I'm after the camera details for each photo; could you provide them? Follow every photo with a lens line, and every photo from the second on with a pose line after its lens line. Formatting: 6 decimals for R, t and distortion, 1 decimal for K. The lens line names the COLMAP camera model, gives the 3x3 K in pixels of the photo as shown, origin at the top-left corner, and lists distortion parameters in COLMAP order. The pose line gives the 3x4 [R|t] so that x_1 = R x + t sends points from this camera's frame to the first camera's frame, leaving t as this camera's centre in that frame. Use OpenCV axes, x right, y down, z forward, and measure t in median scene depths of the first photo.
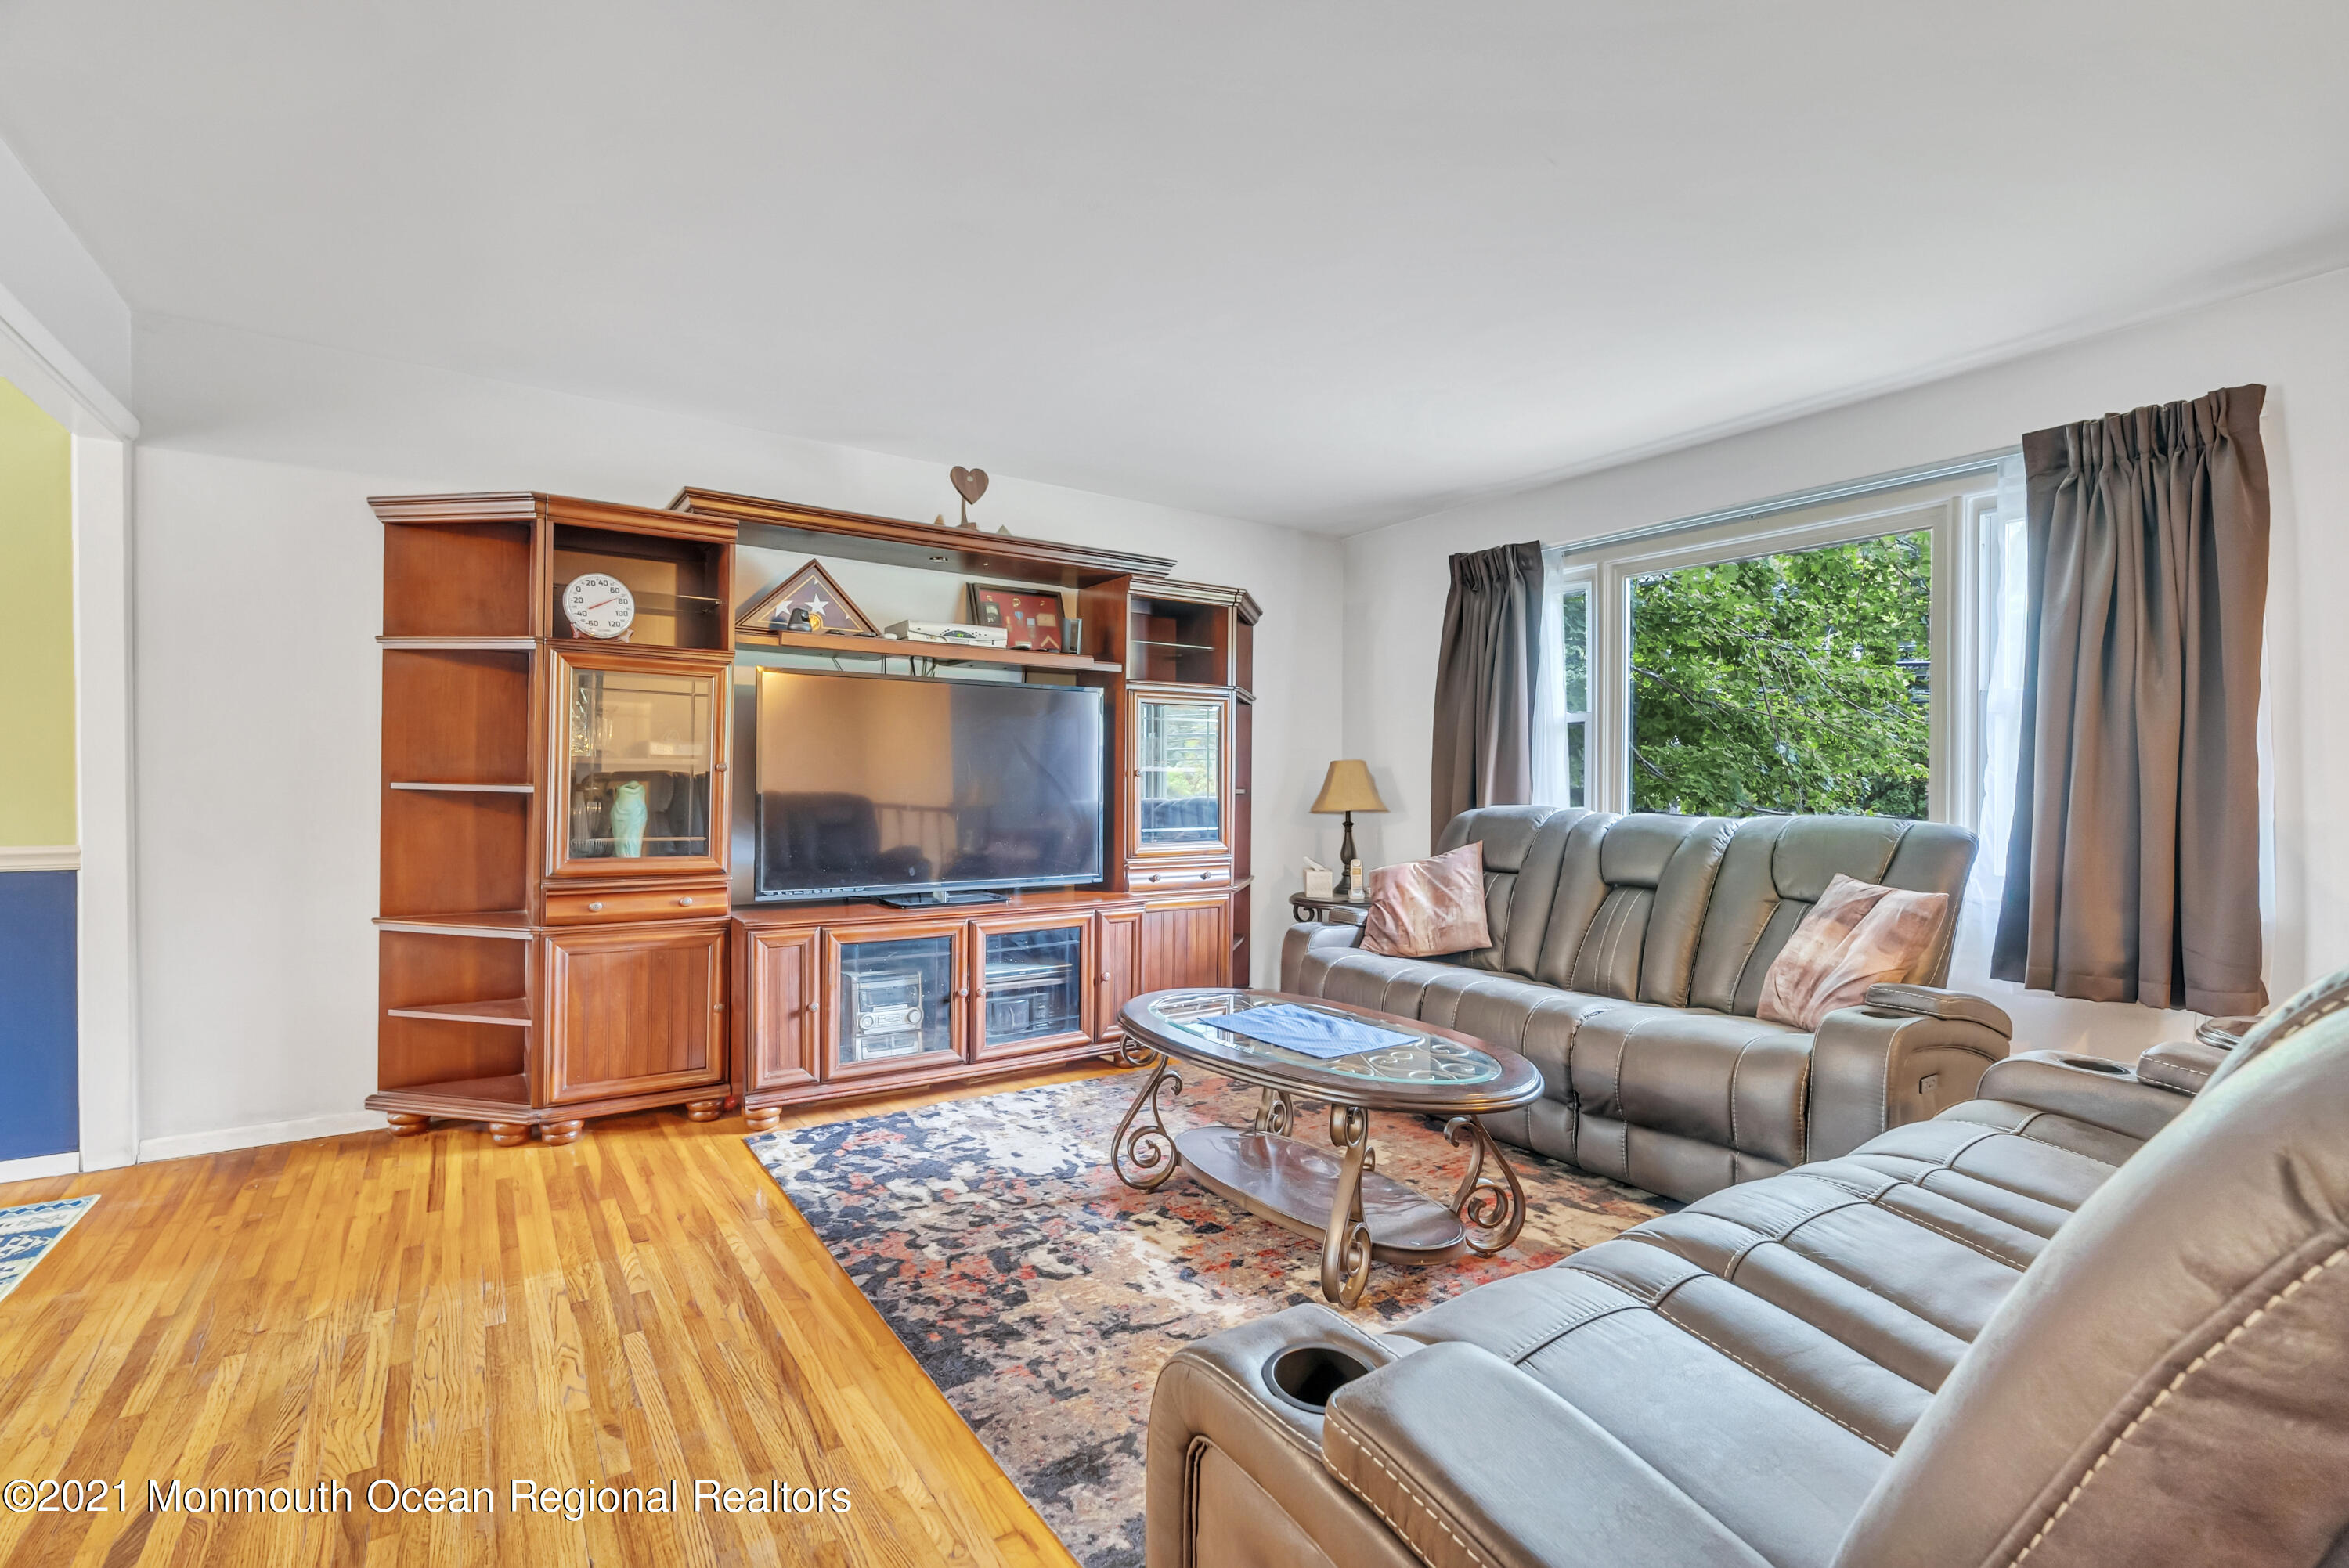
lens RADIAL K [[1058.8, 0, 1170.3], [0, 1058.8, 784.6], [0, 0, 1]] dist [-0.011548, 0.004200]
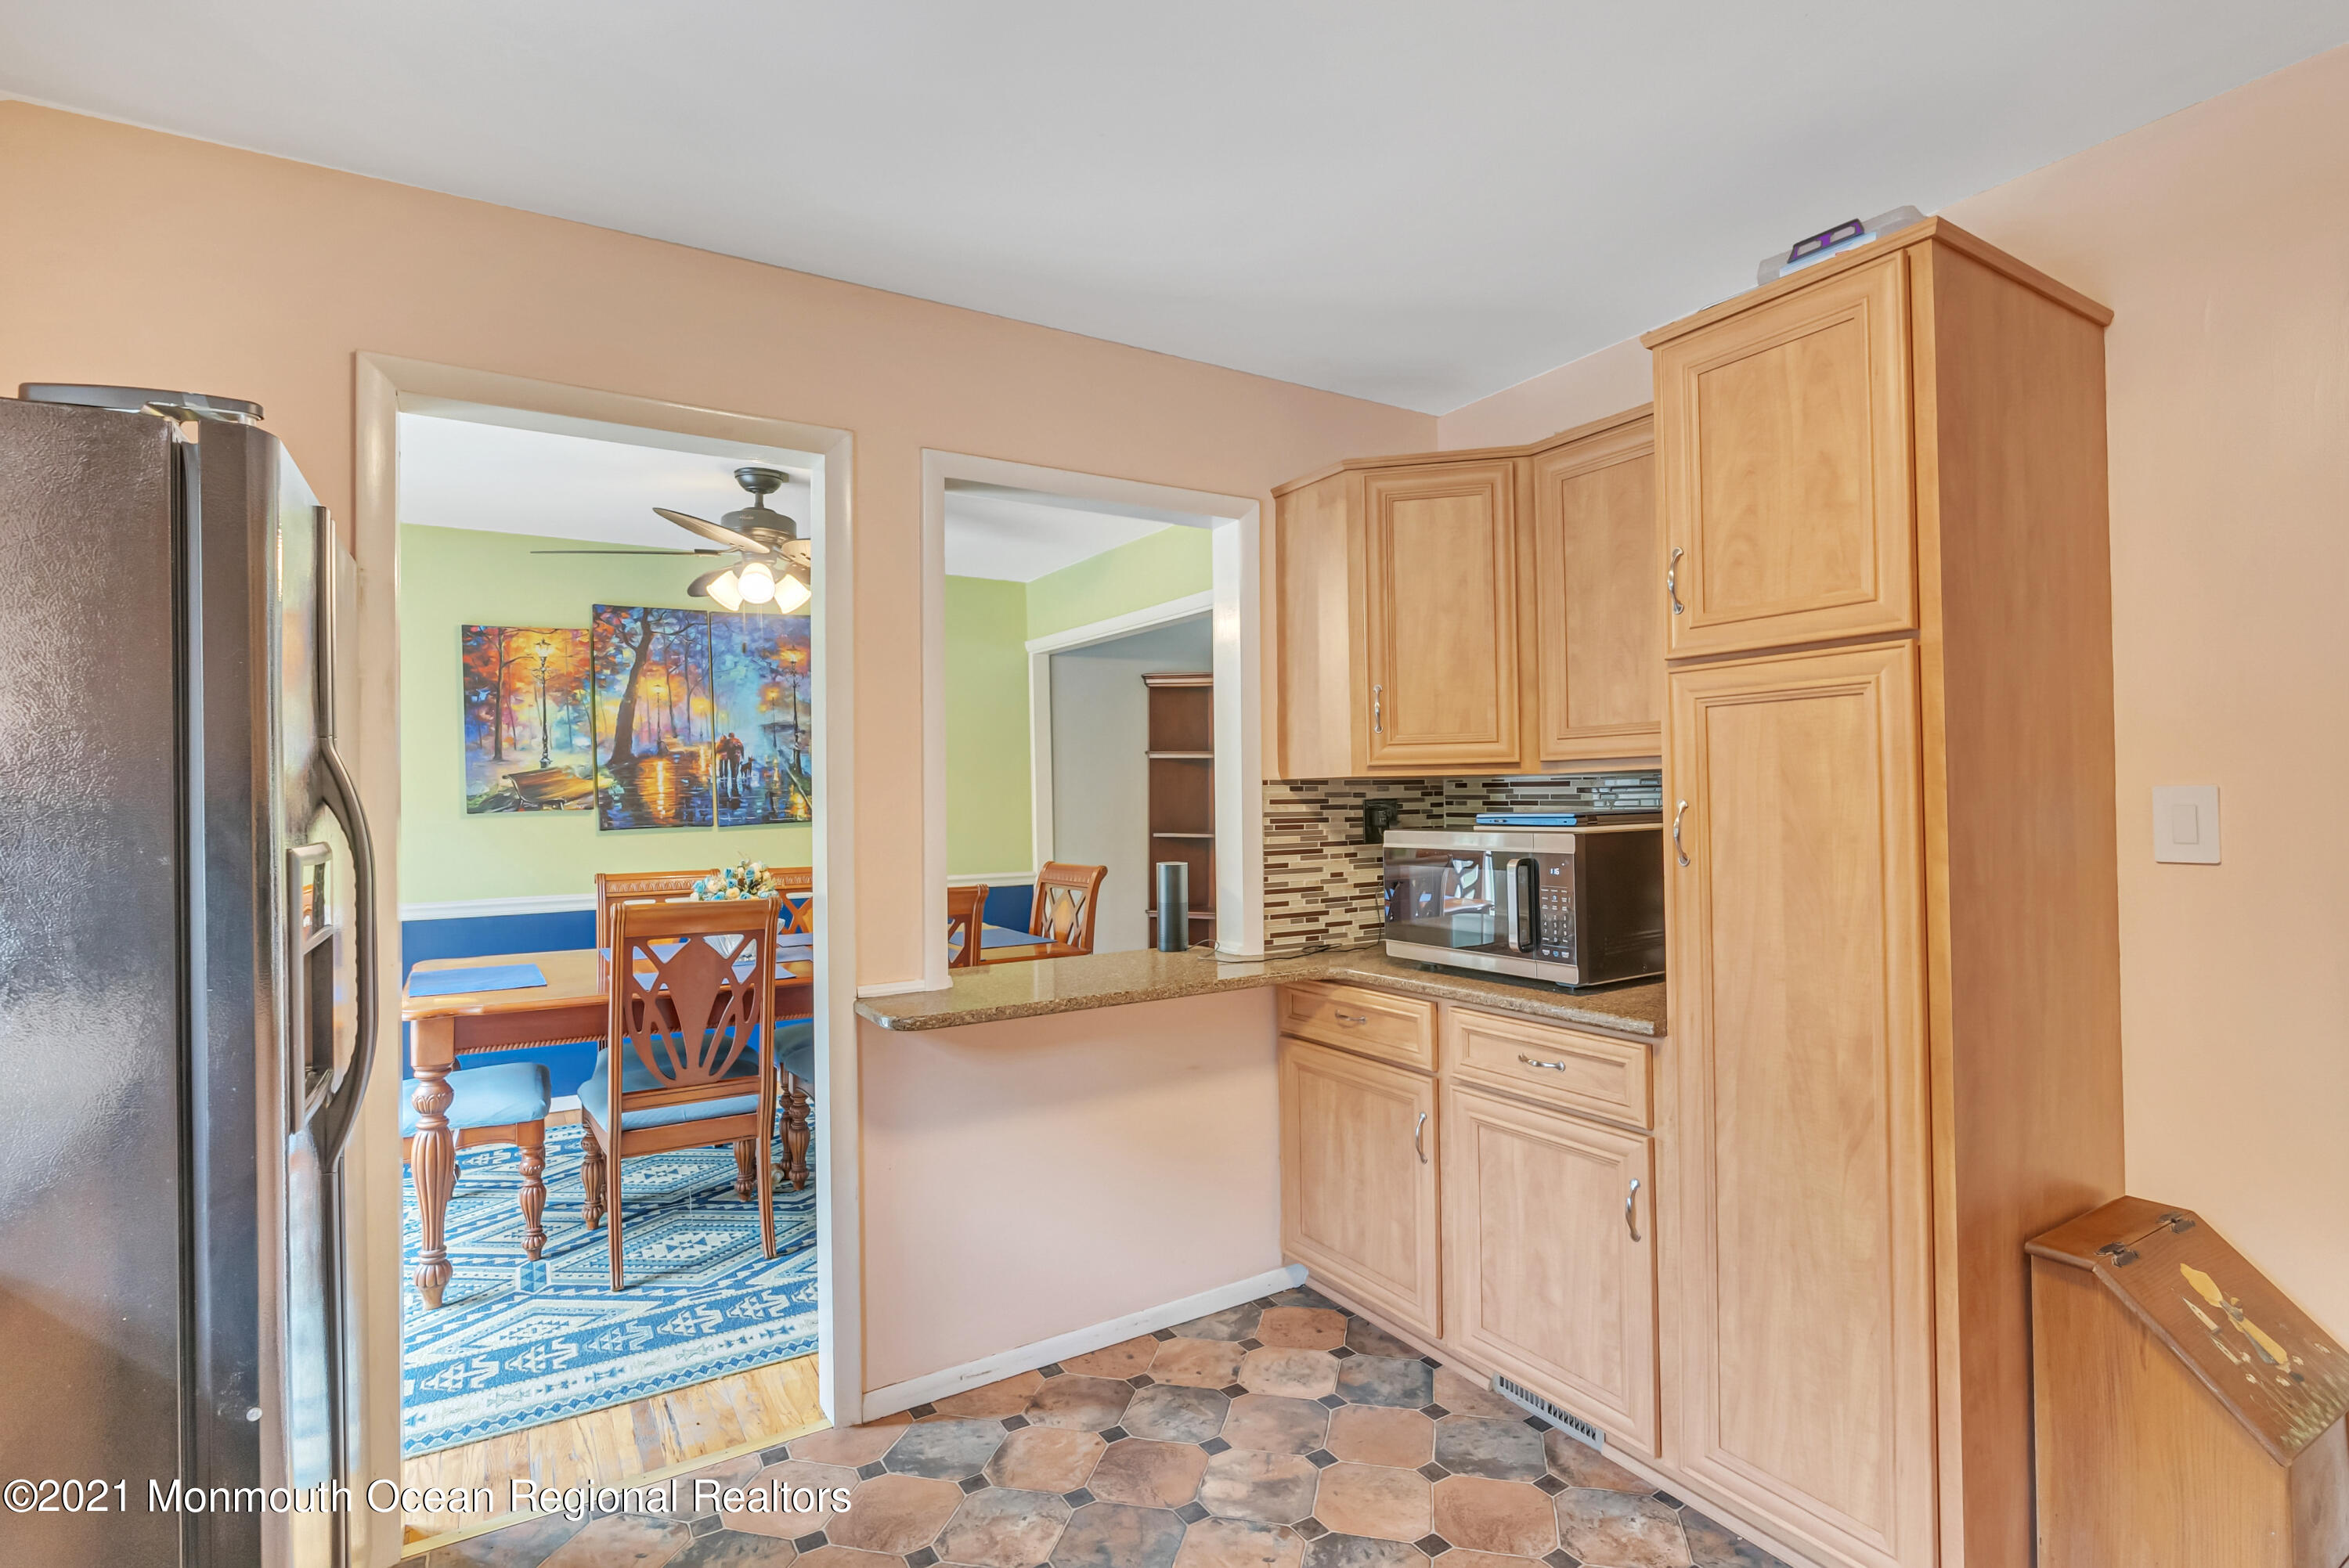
lens RADIAL K [[1096.4, 0, 1167.4], [0, 1096.4, 789.8], [0, 0, 1]] dist [-0.009748, 0.001728]
pose [[0.997756, -0.019534, -0.064040, -0.671583], [0.019148, 0.999795, -0.006633, -0.071741], [0.064157, 0.005392, 0.997925, -0.957236]]
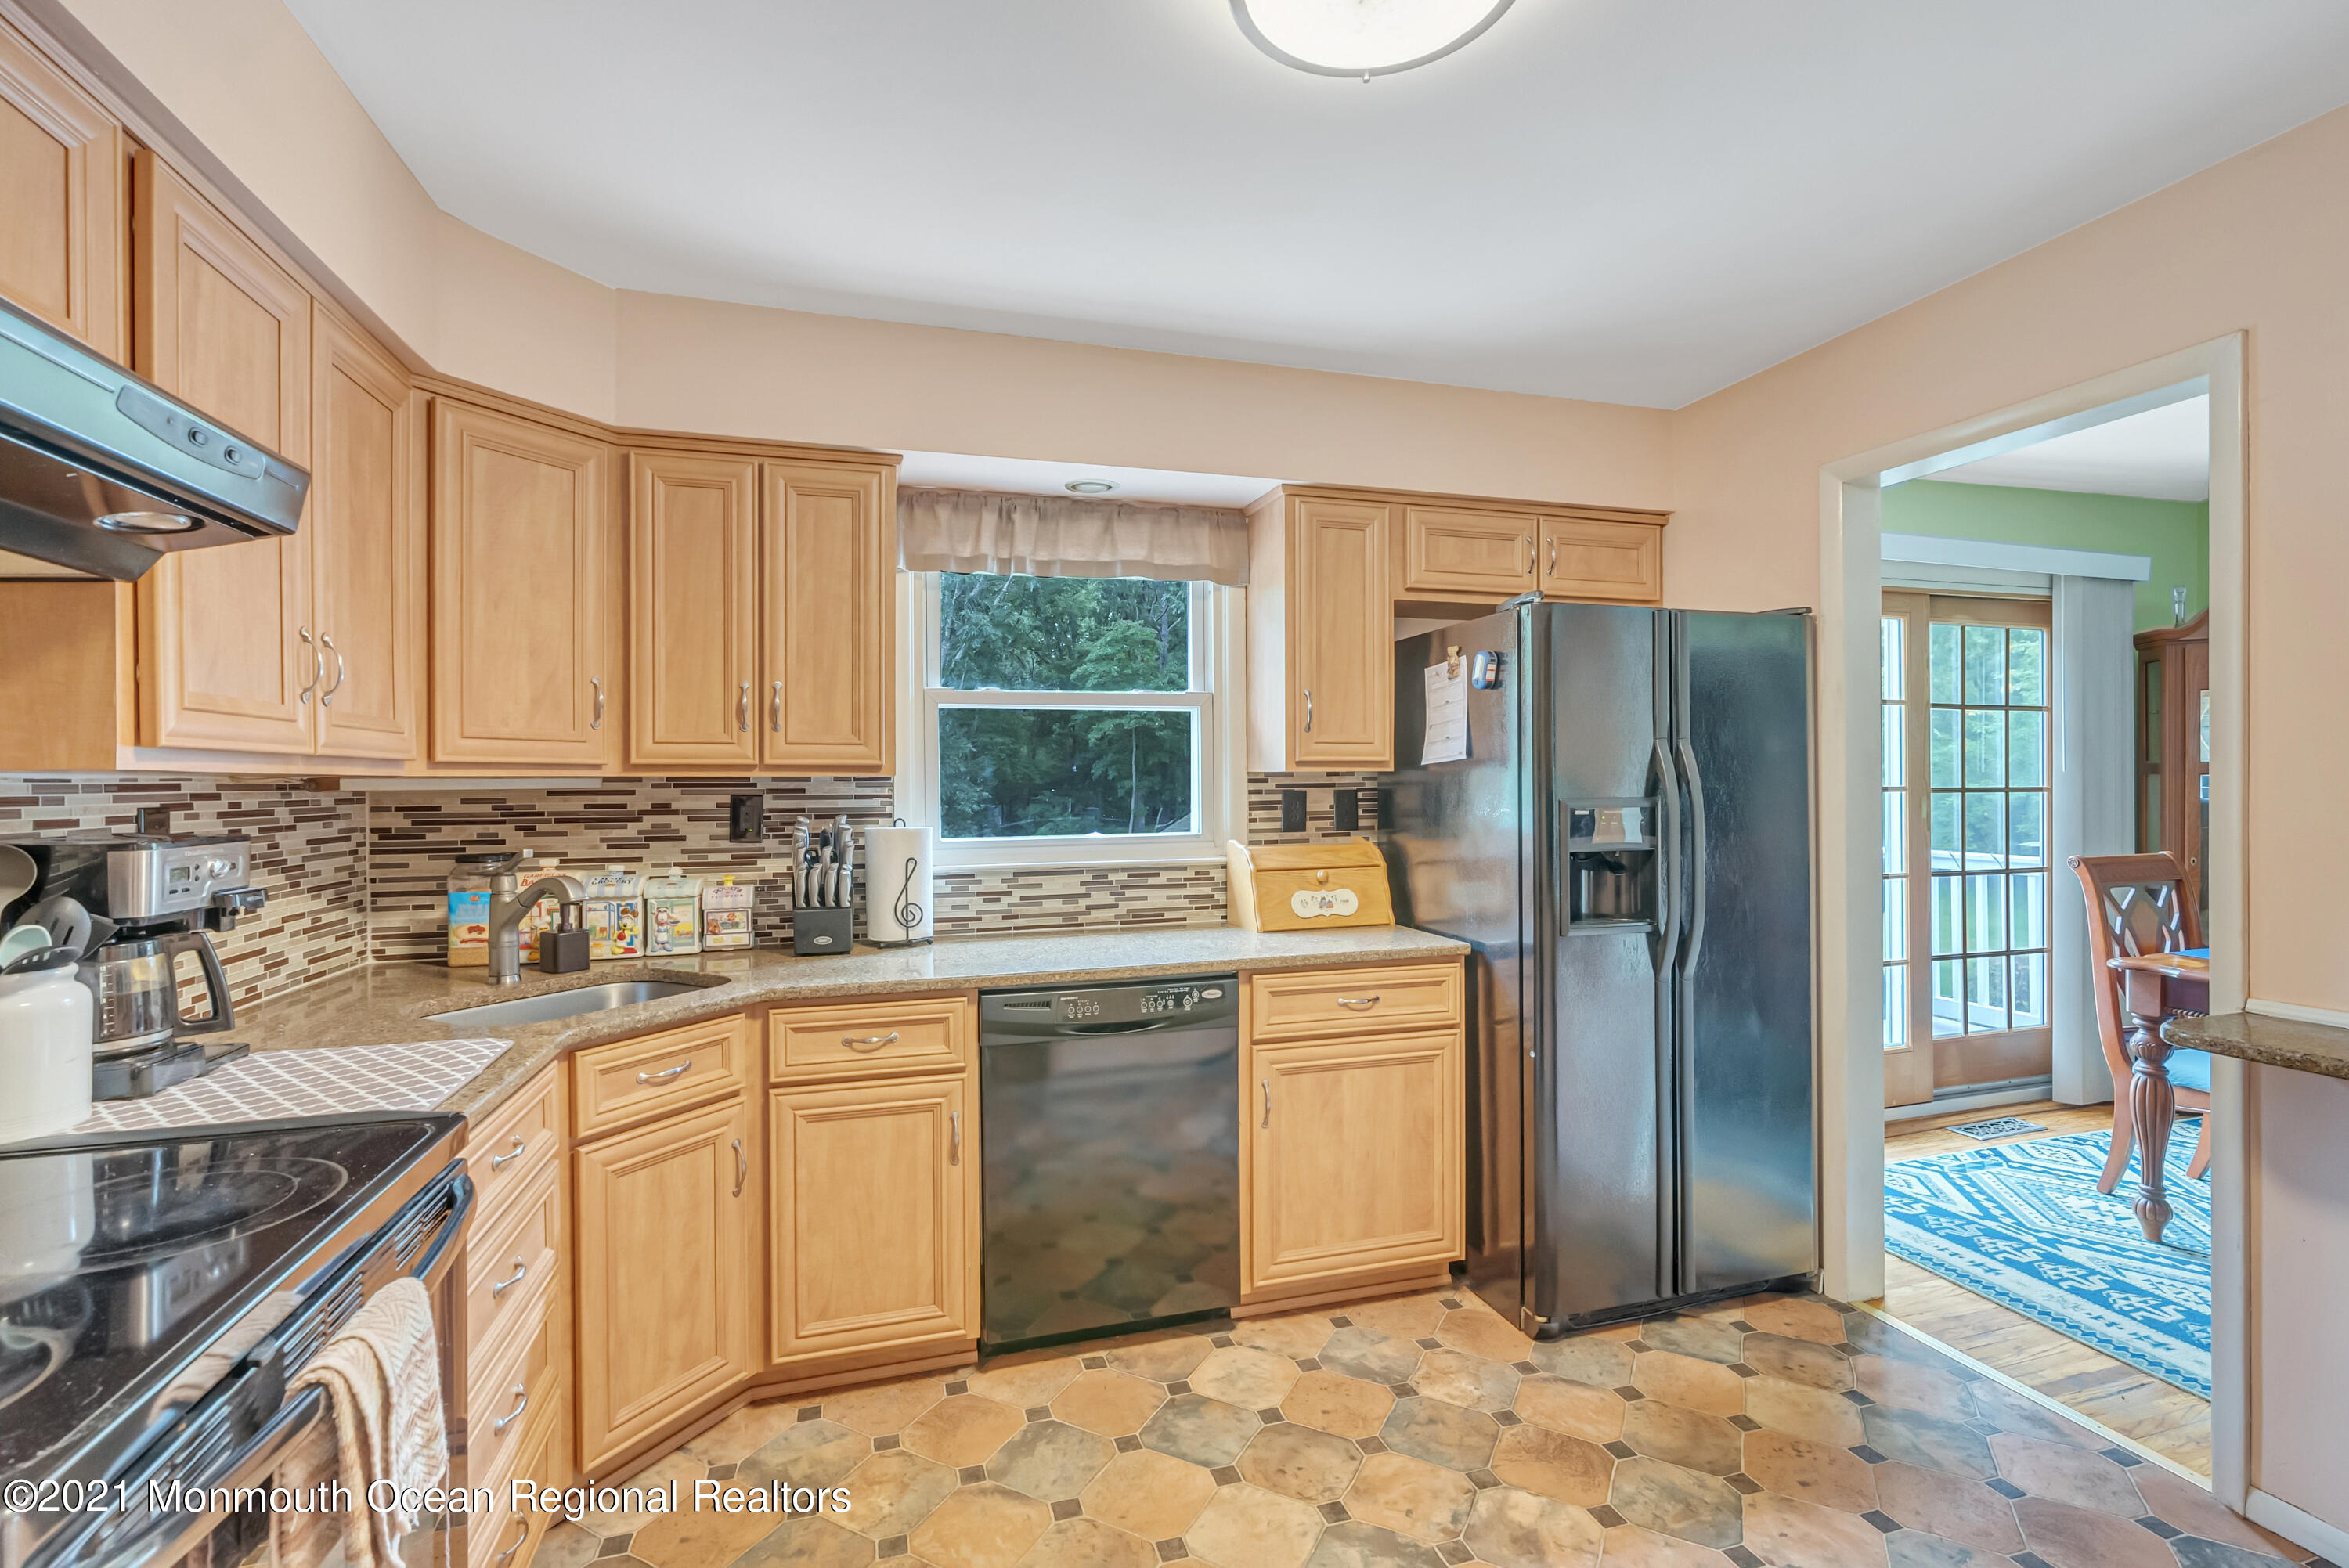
lens RADIAL K [[1058.8, 0, 1183.0], [0, 1058.8, 781.8], [0, 0, 1]] dist [-0.011548, 0.004200]
pose [[-0.301718, -0.001403, -0.953396, -0.209320], [0.002706, 0.999994, -0.002328, -0.069856], [0.953393, -0.003283, -0.301712, -0.646258]]
